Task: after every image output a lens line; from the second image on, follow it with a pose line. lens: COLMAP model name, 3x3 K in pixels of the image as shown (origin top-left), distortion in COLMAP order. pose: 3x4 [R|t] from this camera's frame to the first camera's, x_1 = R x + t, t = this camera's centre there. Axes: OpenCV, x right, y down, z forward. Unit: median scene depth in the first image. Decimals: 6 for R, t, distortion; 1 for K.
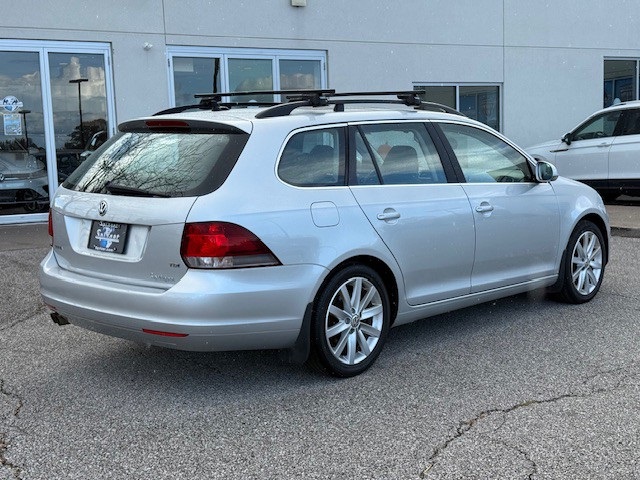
lens RADIAL K [[903.7, 0, 320.0], [0, 903.7, 240.0], [0, 0, 1]] dist [0.113400, -0.098865]
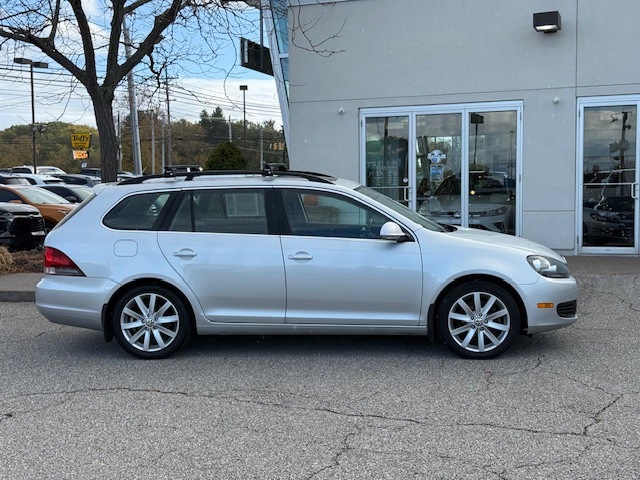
lens RADIAL K [[903.7, 0, 320.0], [0, 903.7, 240.0], [0, 0, 1]] dist [0.113400, -0.098865]
pose [[0.613113, 0.066671, -0.787177, 1.311227], [-0.090717, 0.995783, 0.013682, -0.086644], [0.784769, 0.063022, 0.616576, 0.278062]]
